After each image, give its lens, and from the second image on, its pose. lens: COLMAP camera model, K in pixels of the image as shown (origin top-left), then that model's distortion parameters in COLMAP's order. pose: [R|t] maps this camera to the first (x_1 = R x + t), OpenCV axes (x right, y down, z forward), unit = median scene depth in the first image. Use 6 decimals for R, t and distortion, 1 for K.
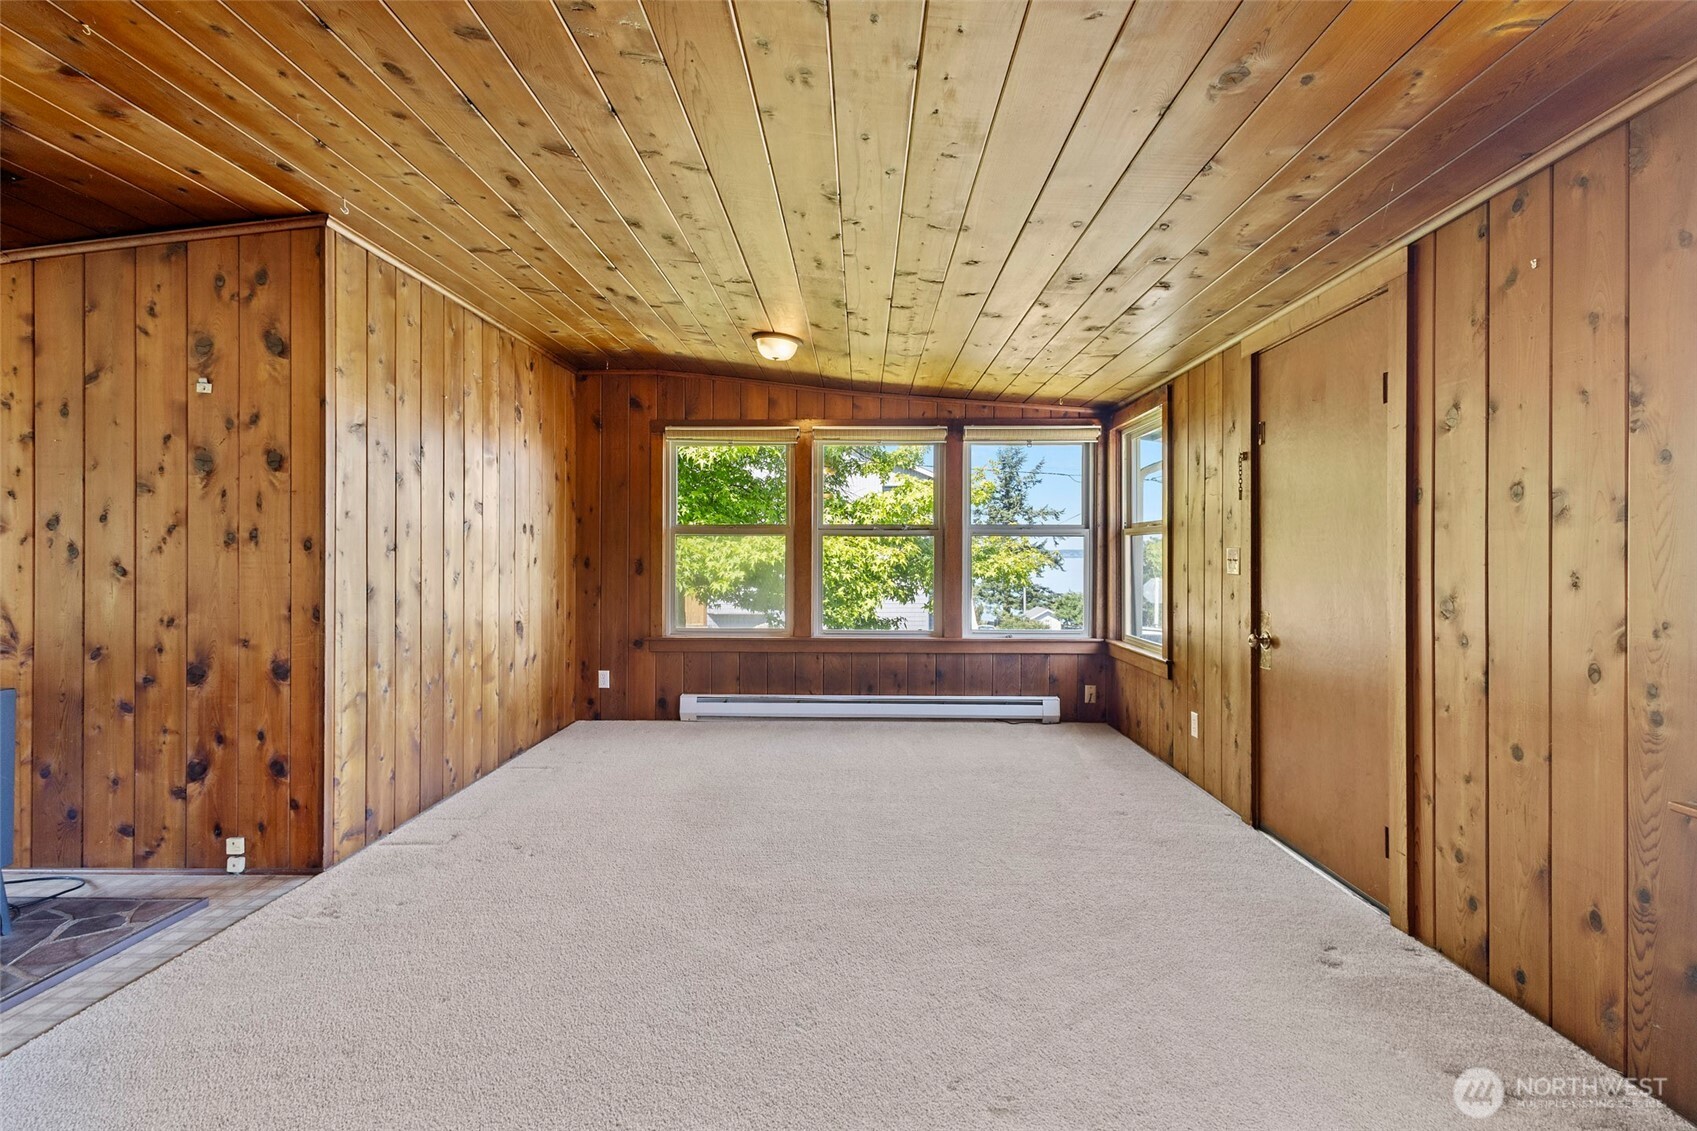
lens RADIAL K [[790.2, 0, 851.7], [0, 790.2, 552.0], [0, 0, 1]] dist [0.001326, -0.000188]
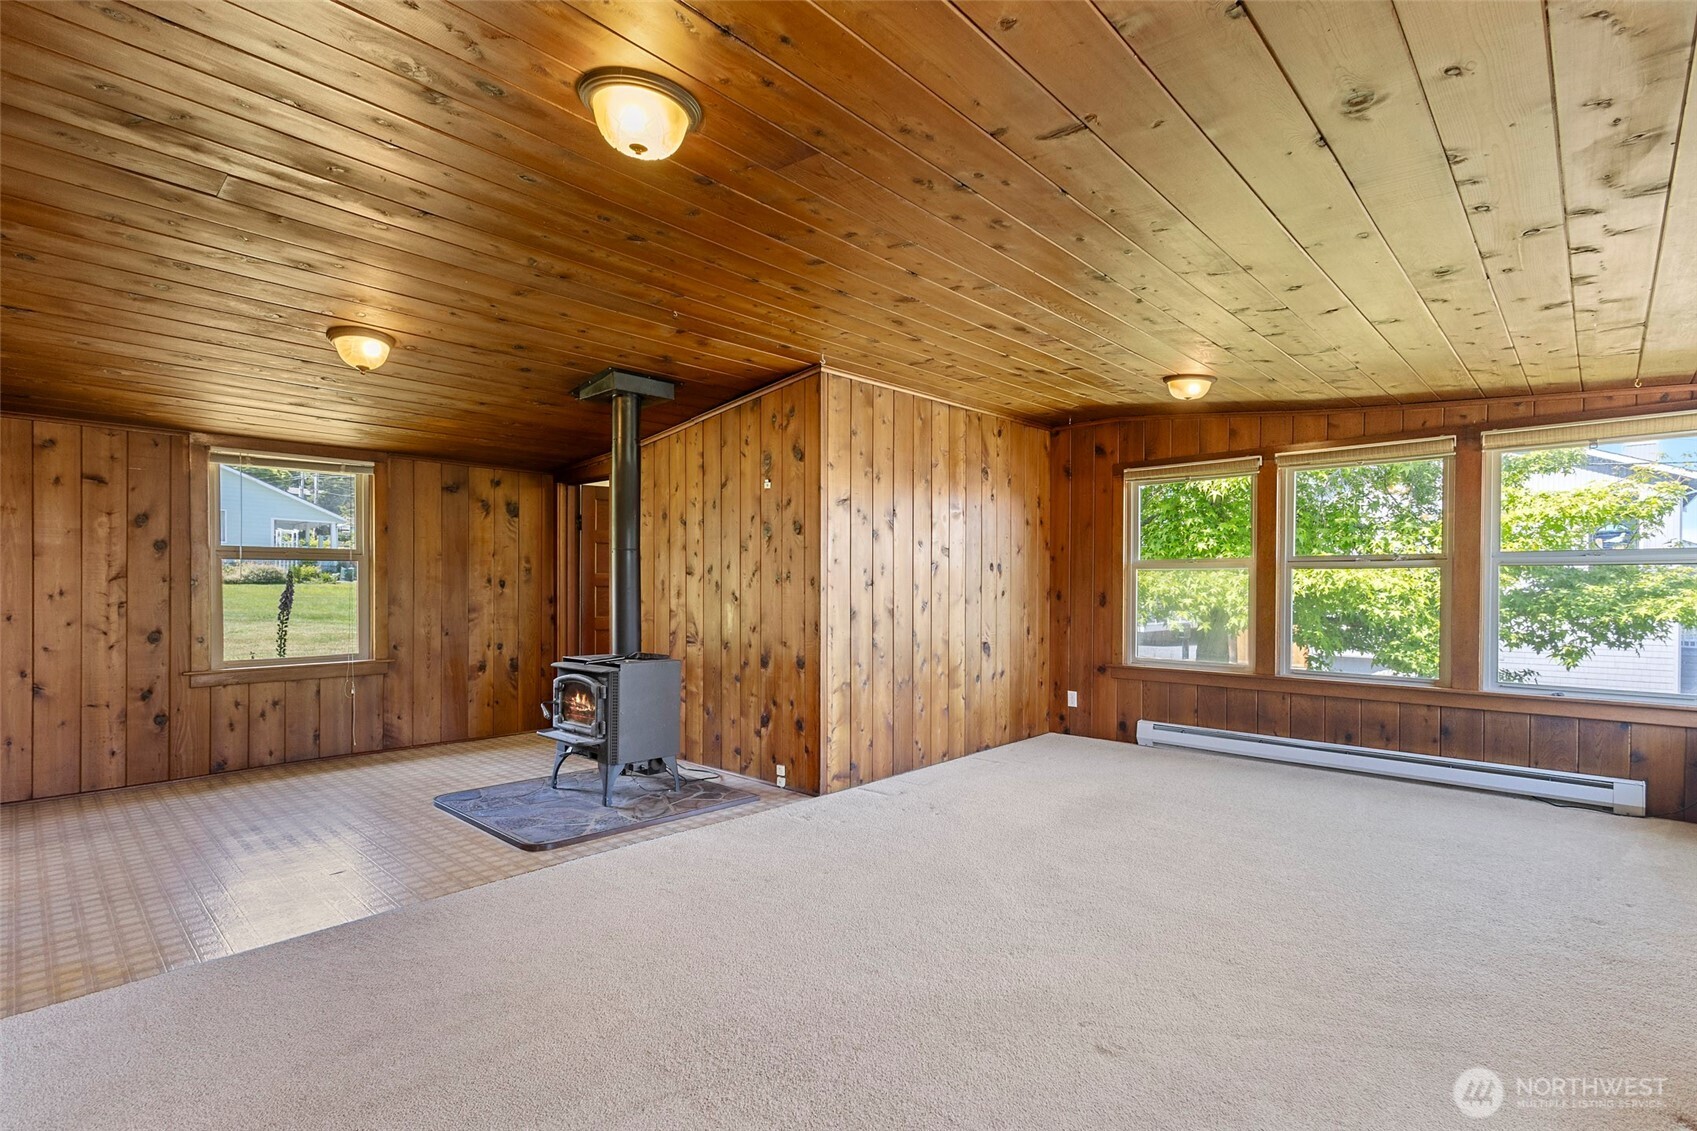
lens RADIAL K [[791.1, 0, 854.5], [0, 791.1, 590.9], [0, 0, 1]] dist [0.000600, -0.001089]
pose [[0.740499, 0.003769, -0.672047, 0.388167], [0.000985, 0.999977, 0.006694, -0.001659], [0.672057, -0.005619, 0.740478, -0.078966]]
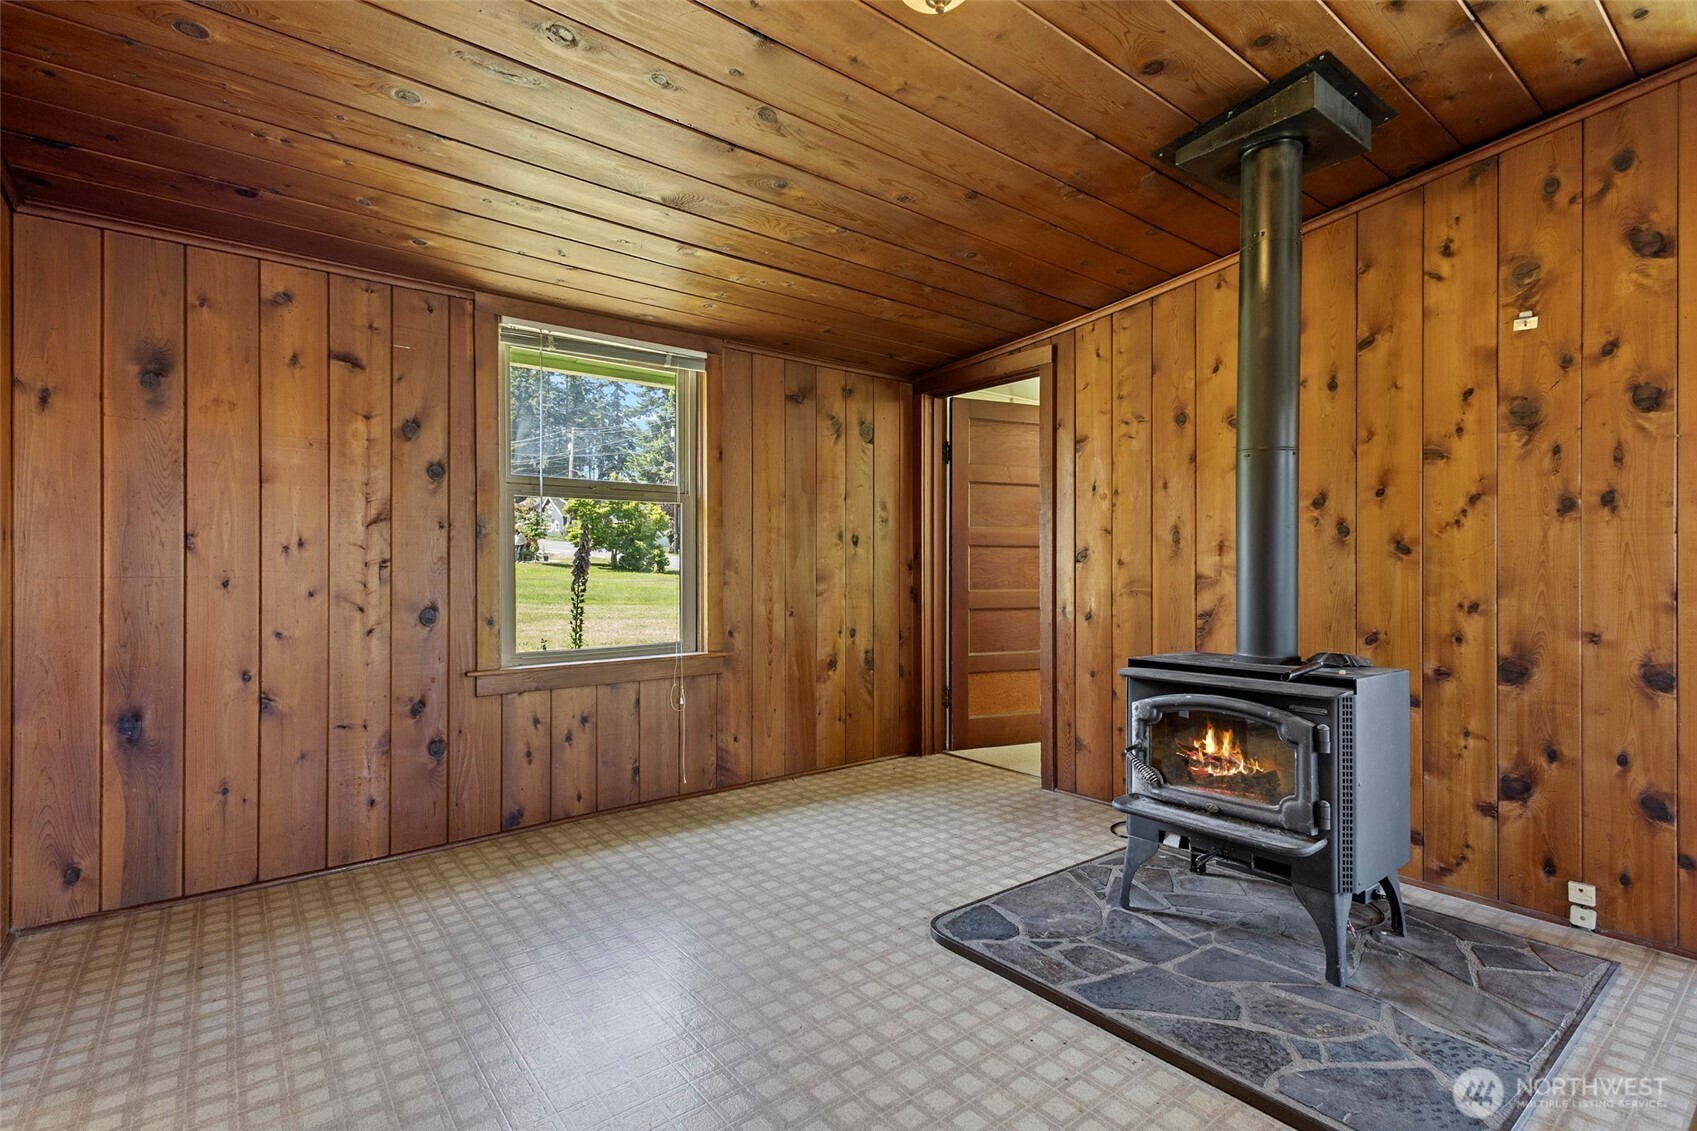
lens RADIAL K [[792.5, 0, 841.8], [0, 792.5, 570.0], [0, 0, 1]] dist [0.003319, 0.000727]
pose [[0.627452, -0.000664, -0.778655, -0.597669], [0.004446, 0.999986, 0.002730, 0.041020], [0.778643, -0.005175, 0.627446, -0.069480]]
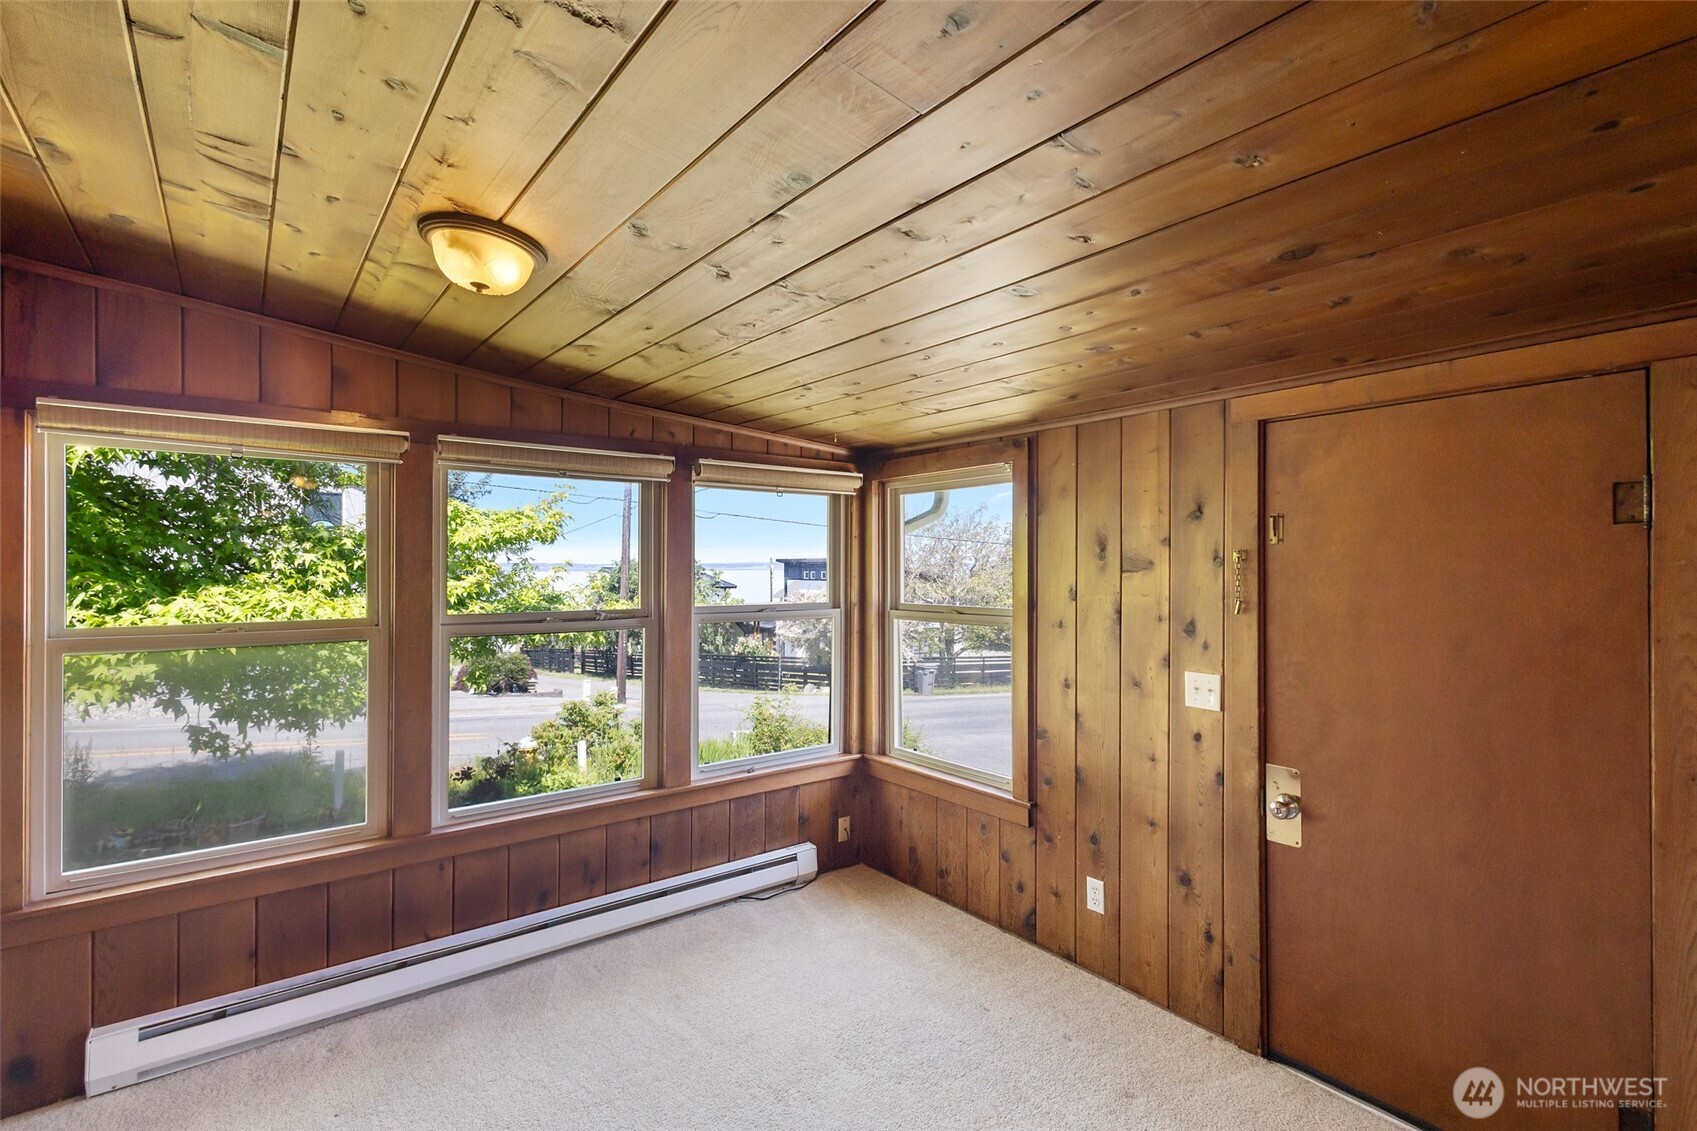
lens RADIAL K [[778.5, 0, 844.3], [0, 778.5, 560.2], [0, 0, 1]] dist [0.000839, 0.000101]
pose [[0.783188, 0.004786, 0.621766, -0.295573], [-0.000799, 0.999977, -0.006691, -0.131231], [-0.621784, 0.004744, 0.783174, 0.778191]]
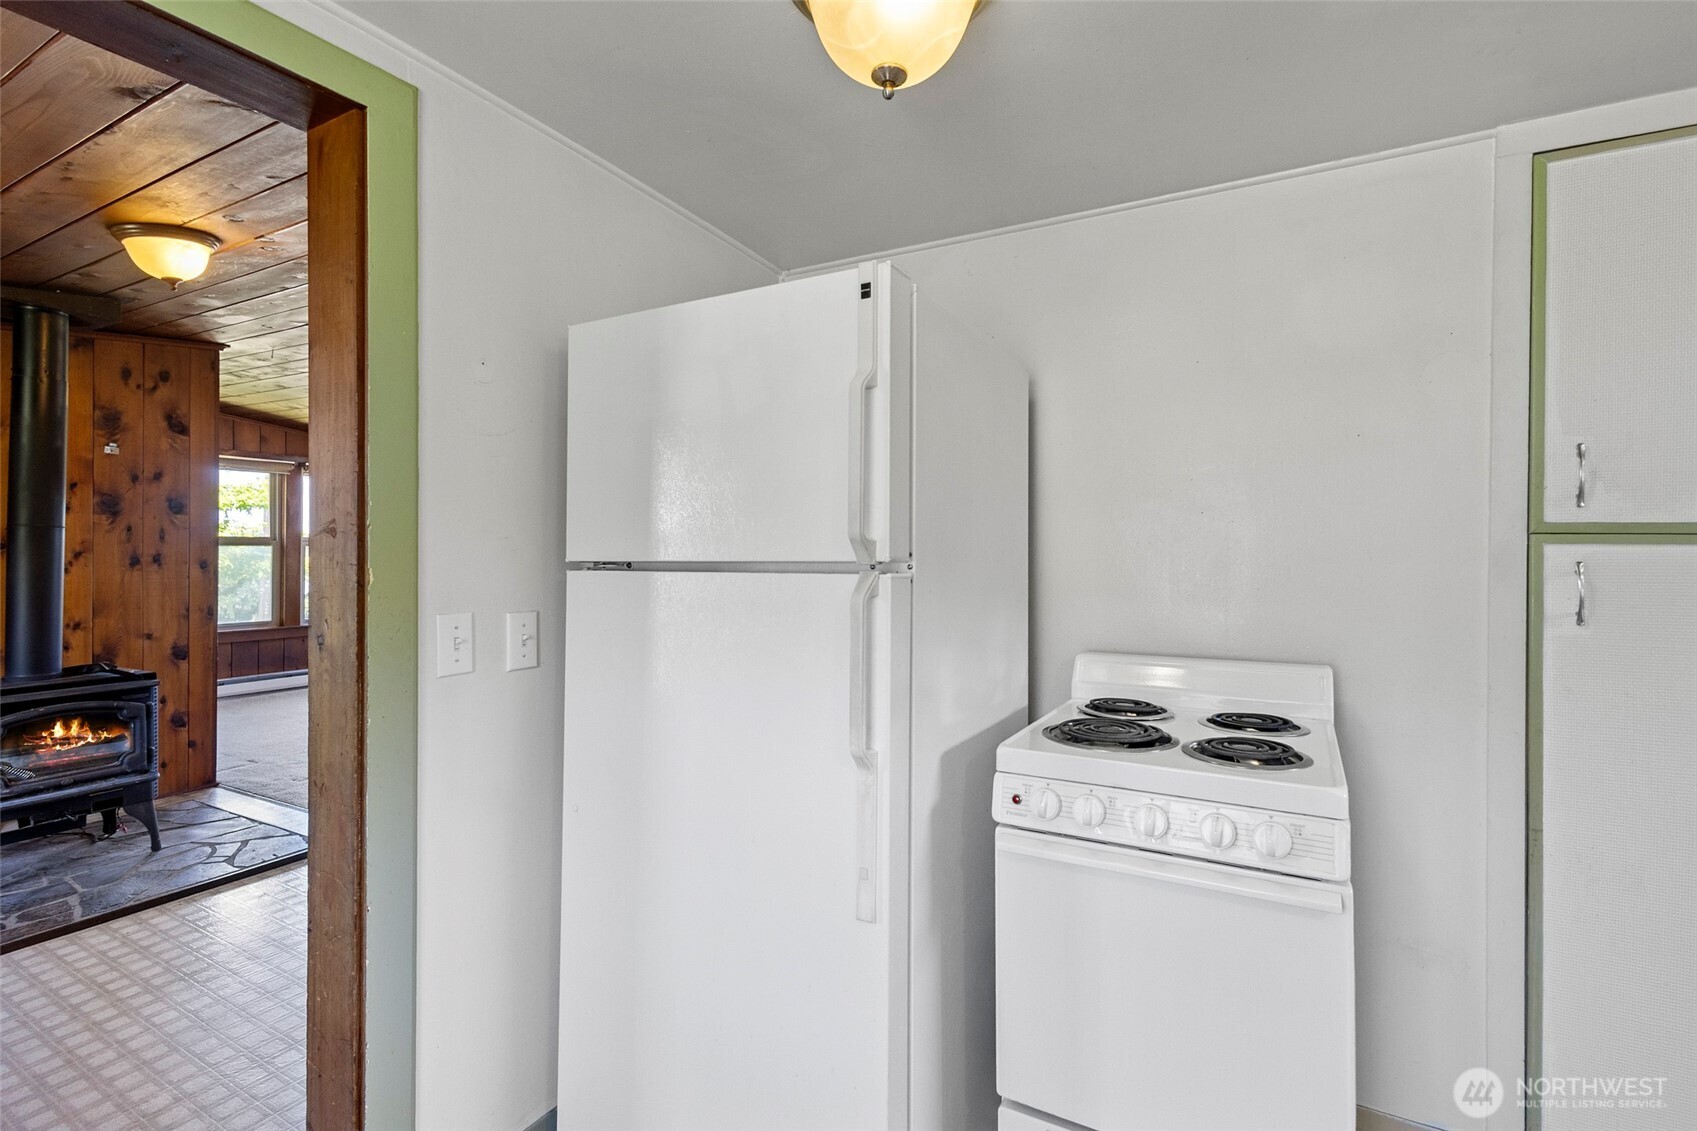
lens RADIAL K [[790.2, 0, 851.7], [0, 790.2, 552.0], [0, 0, 1]] dist [0.001326, -0.000188]
pose [[0.477541, -0.003222, 0.878604, -1.347689], [-0.006685, 0.999951, 0.007301, -0.050029], [-0.878584, -0.009360, 0.477496, -0.725363]]
